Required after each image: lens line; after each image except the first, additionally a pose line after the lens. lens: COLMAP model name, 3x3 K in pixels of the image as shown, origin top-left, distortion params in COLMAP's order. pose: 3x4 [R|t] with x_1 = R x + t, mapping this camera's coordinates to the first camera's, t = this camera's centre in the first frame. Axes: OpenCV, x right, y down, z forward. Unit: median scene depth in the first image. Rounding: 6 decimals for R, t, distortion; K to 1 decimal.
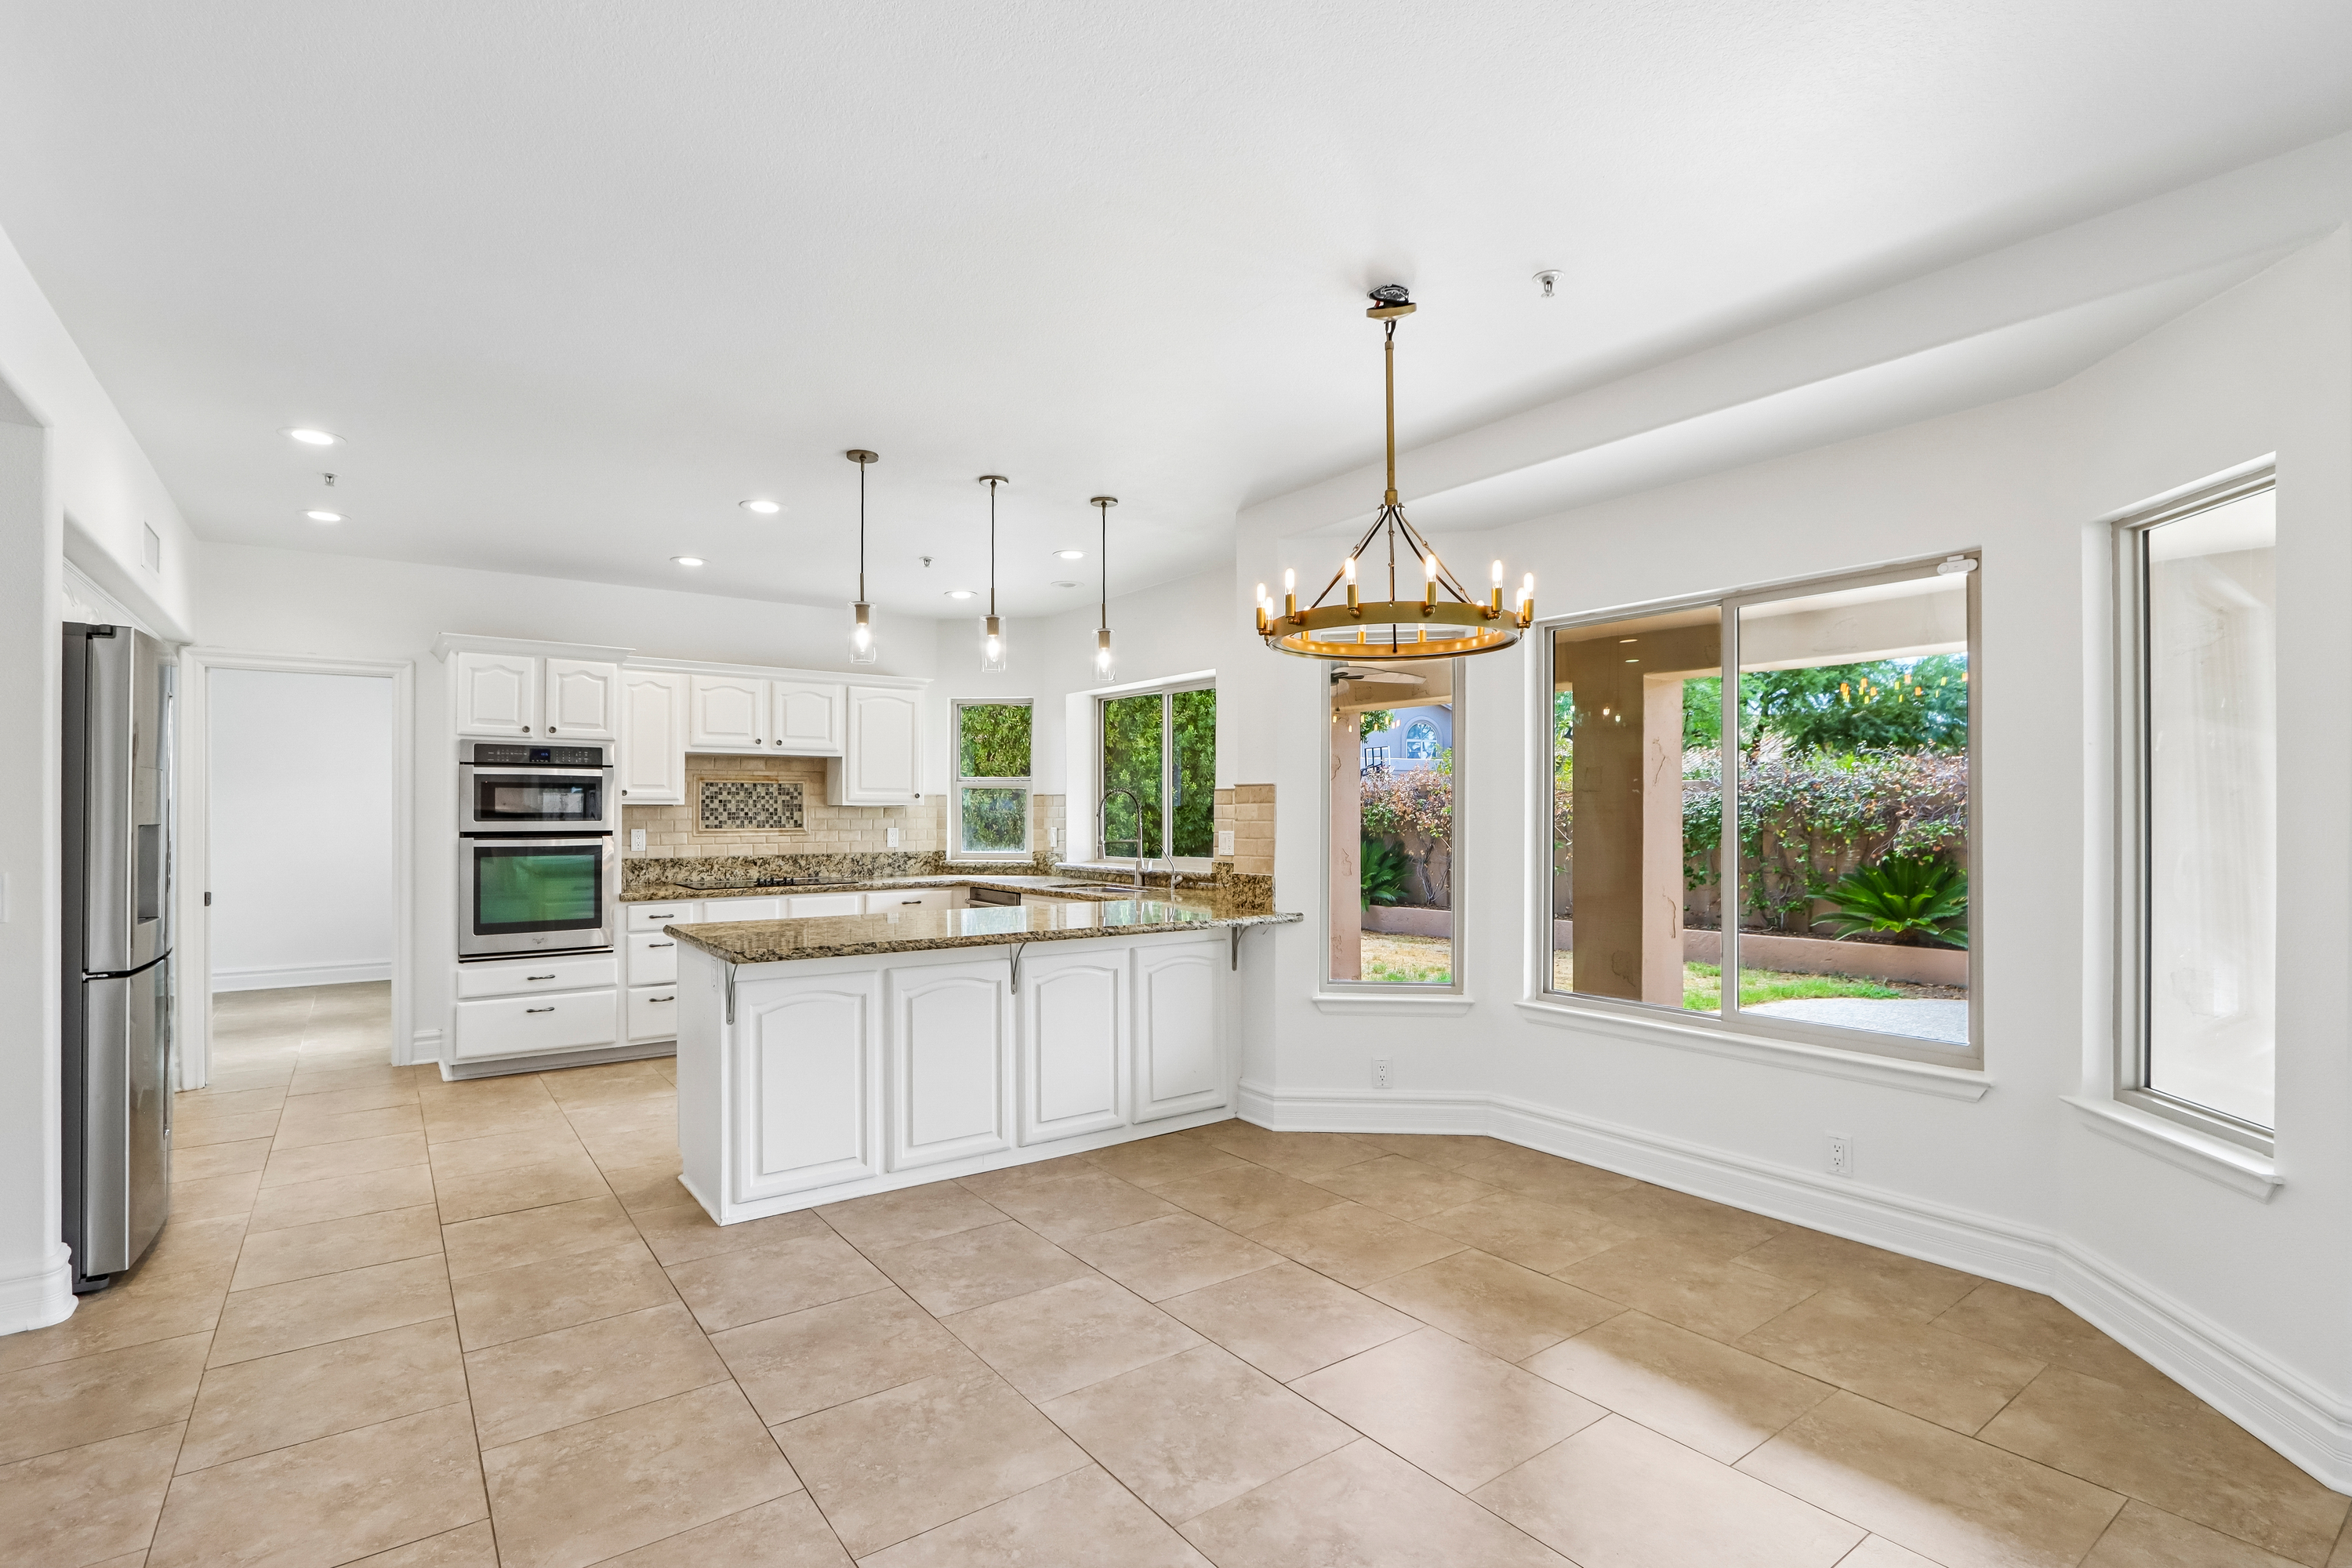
lens RADIAL K [[1110.9, 0, 1162.6], [0, 1110.9, 807.2], [0, 0, 1]] dist [-0.015498, 0.003028]
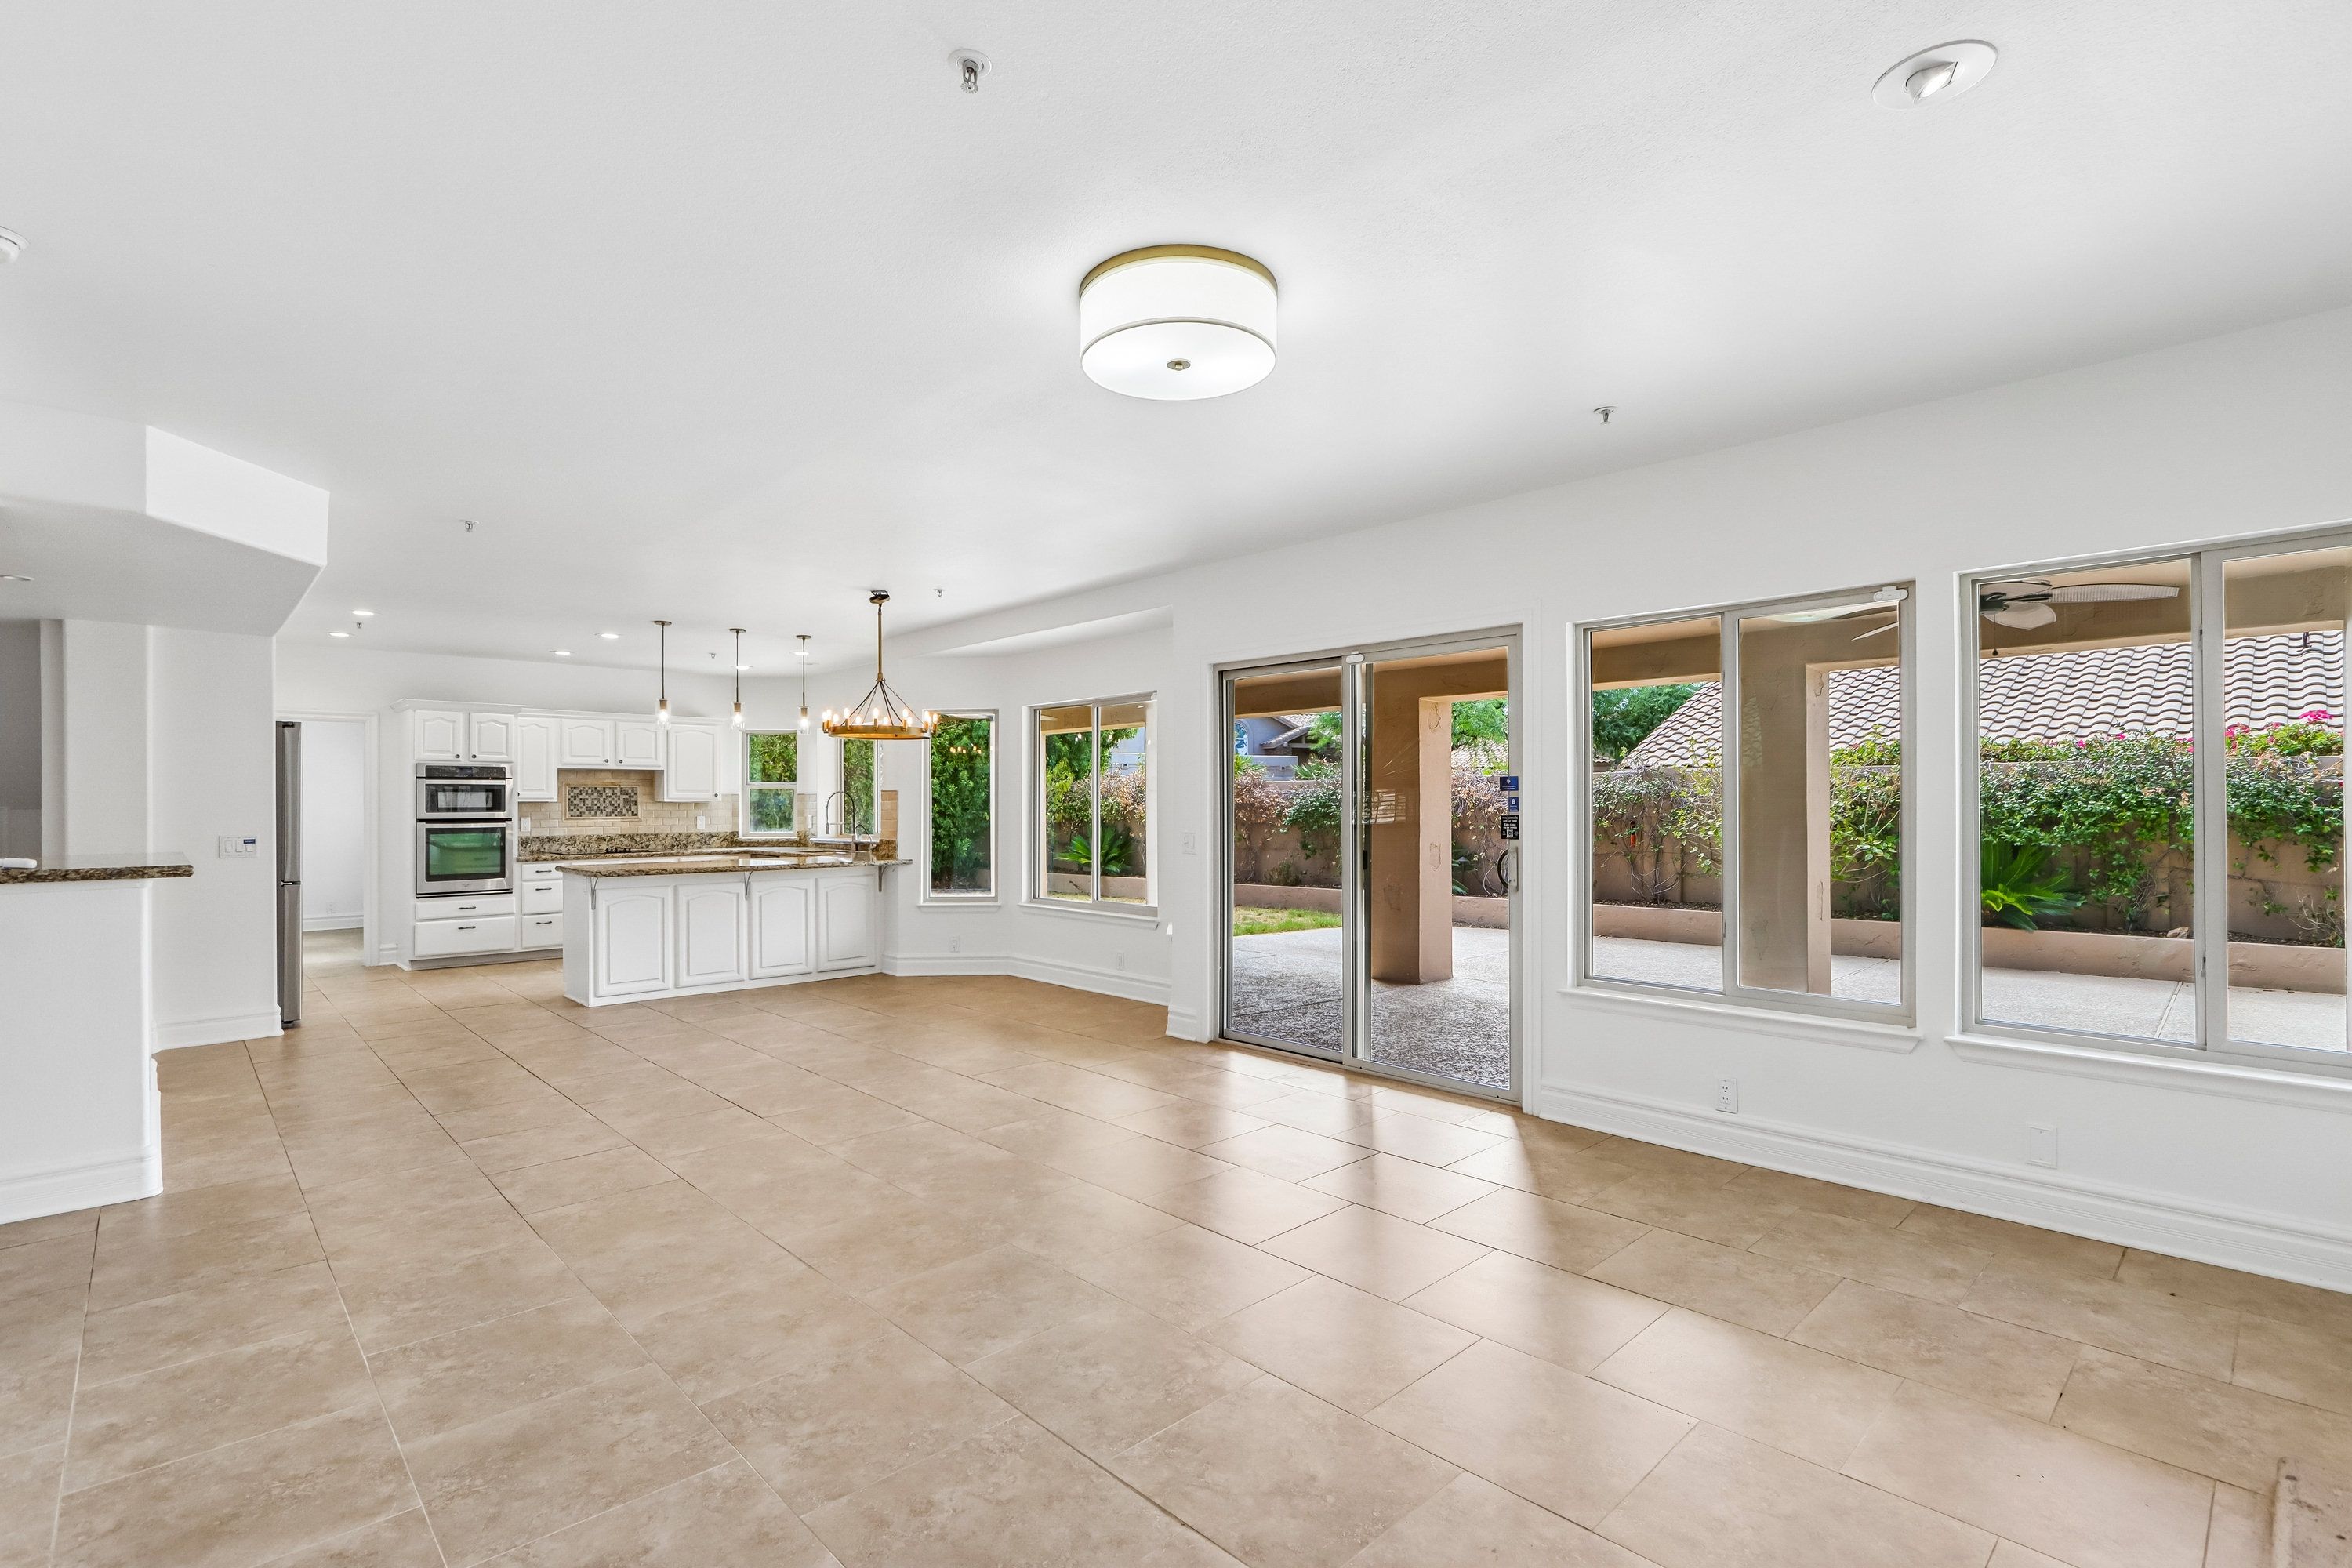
lens RADIAL K [[1110.9, 0, 1175.0], [0, 1110.9, 797.1], [0, 0, 1]] dist [-0.015498, 0.003028]
pose [[0.992110, -0.002351, 0.125345, 0.281198], [0.002510, 0.999996, -0.001107, -0.005597], [-0.125342, 0.001413, 0.992113, -0.777124]]
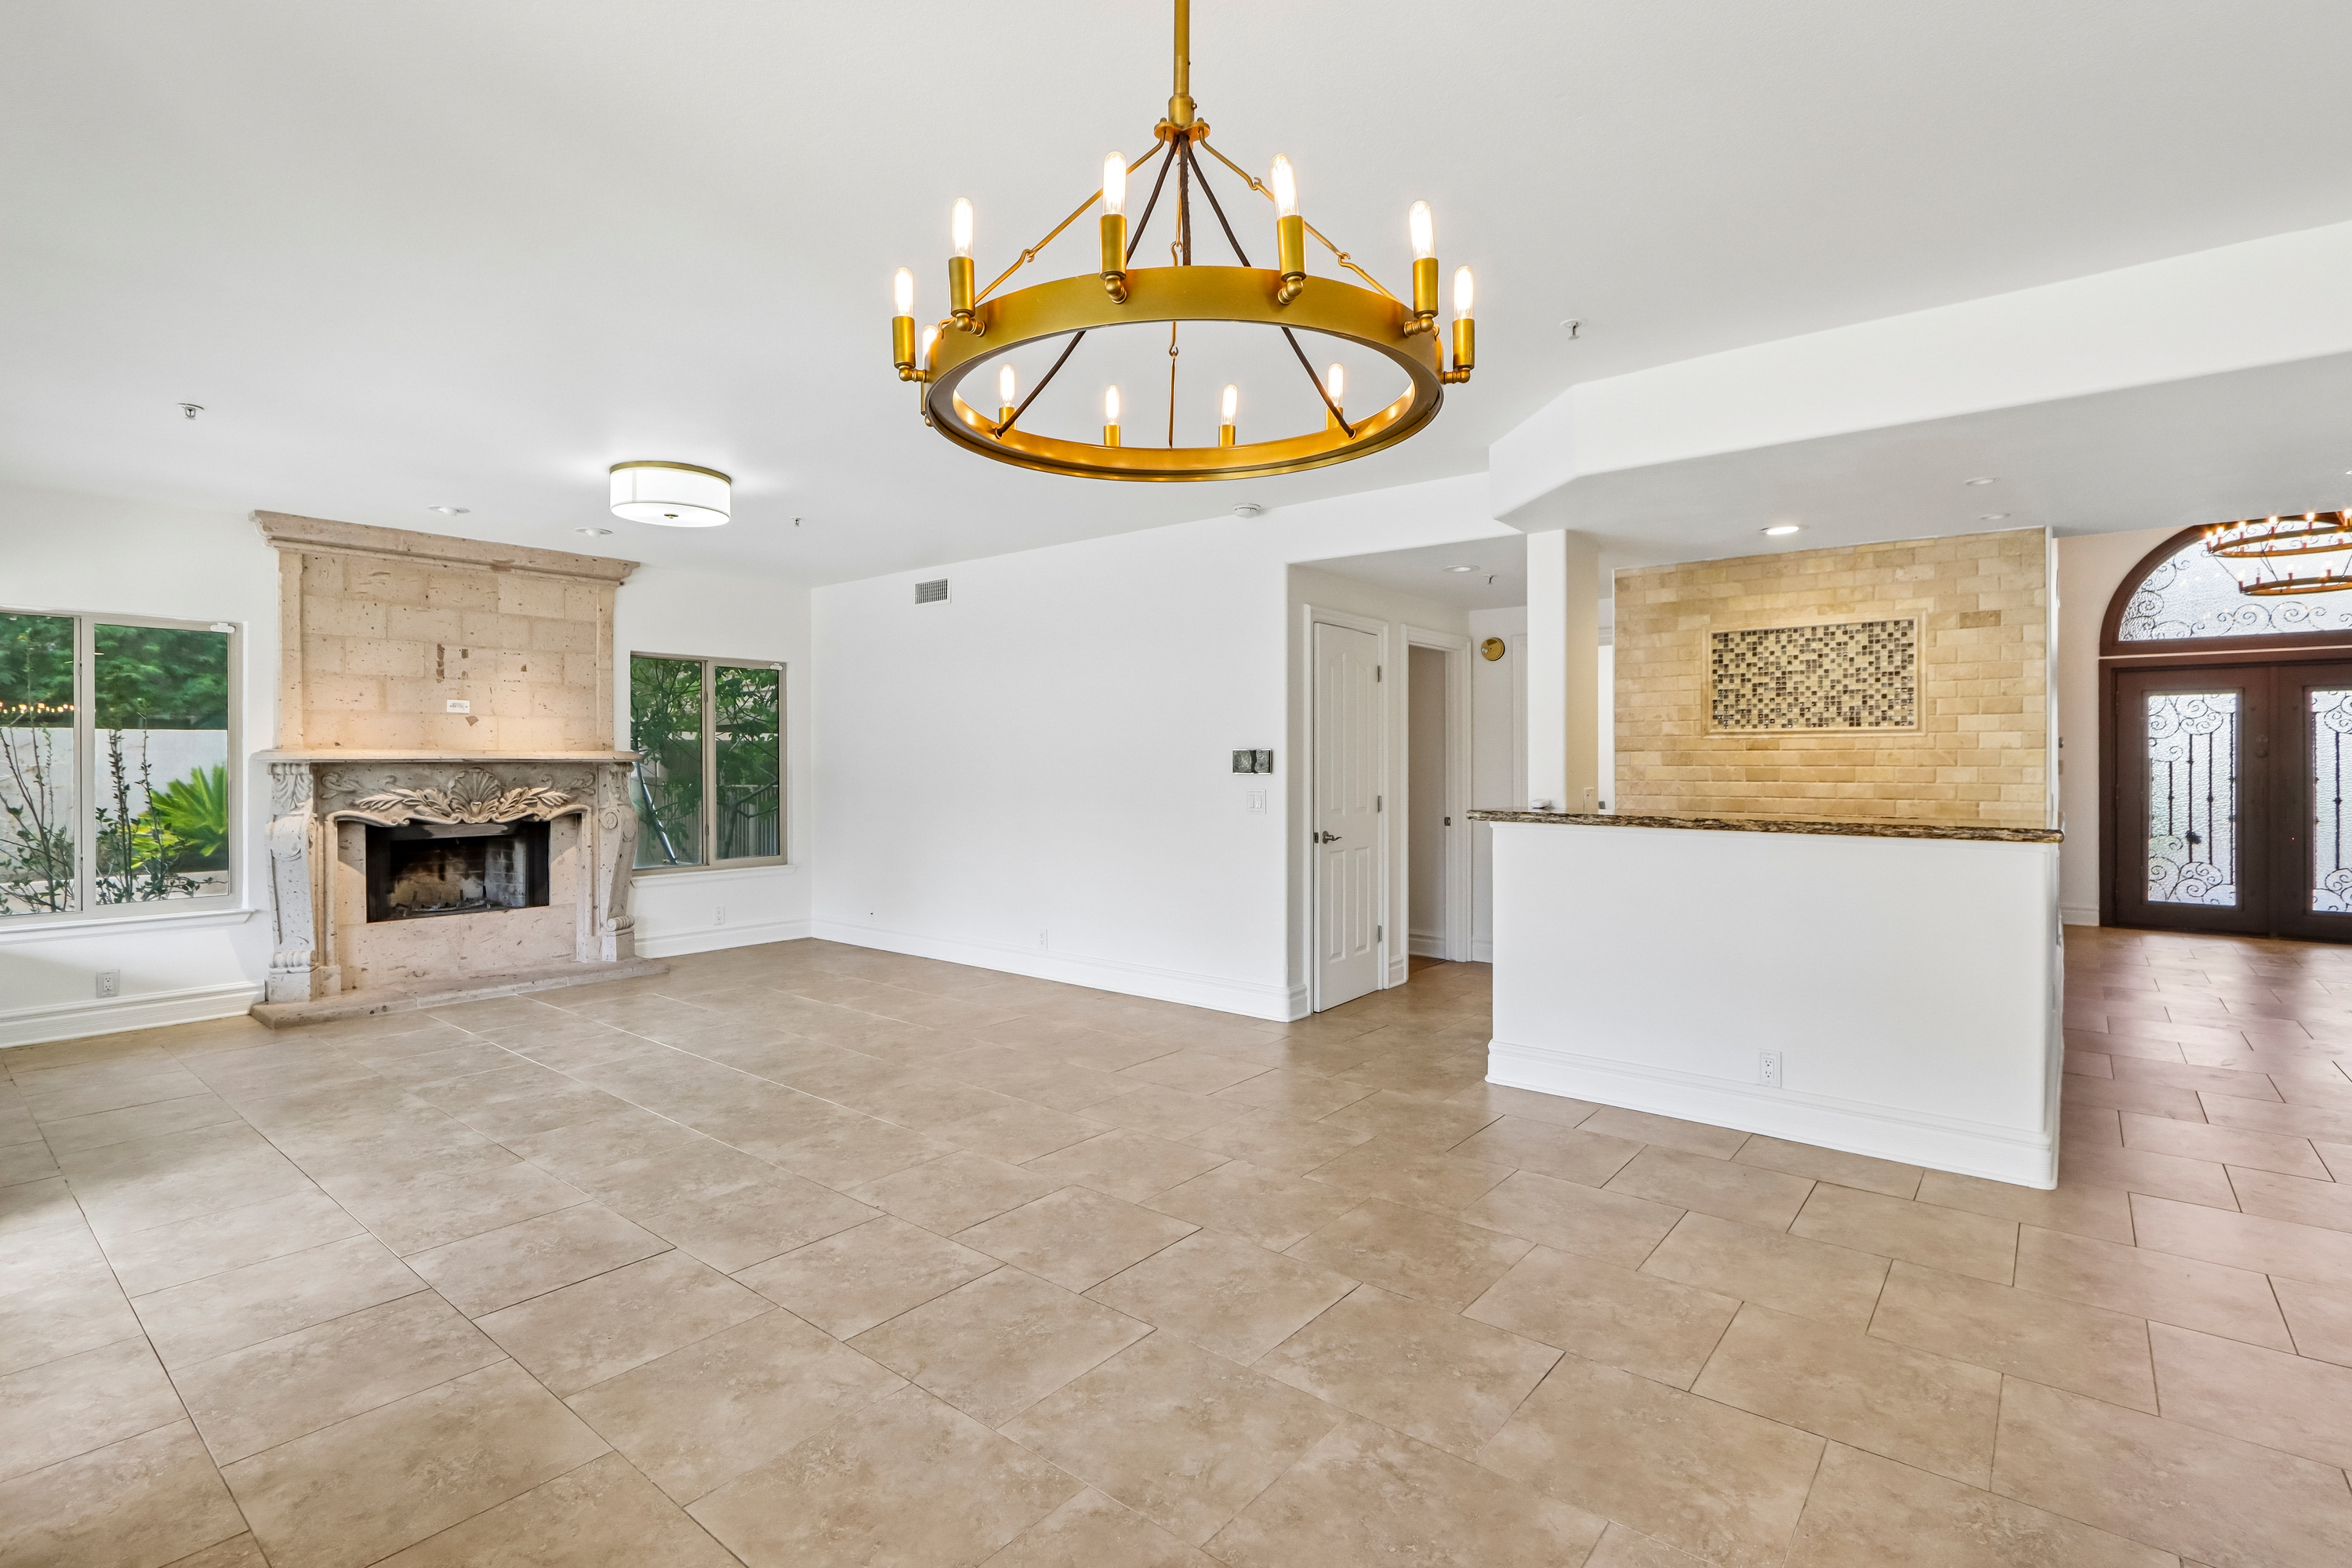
lens RADIAL K [[1110.9, 0, 1181.8], [0, 1110.9, 761.1], [0, 0, 1]] dist [-0.015498, 0.003028]
pose [[-0.966857, 0.003521, -0.255295, 0.171456], [0.004827, 0.999978, -0.004489, 0.000370], [0.255274, -0.005573, -0.966853, 0.764420]]
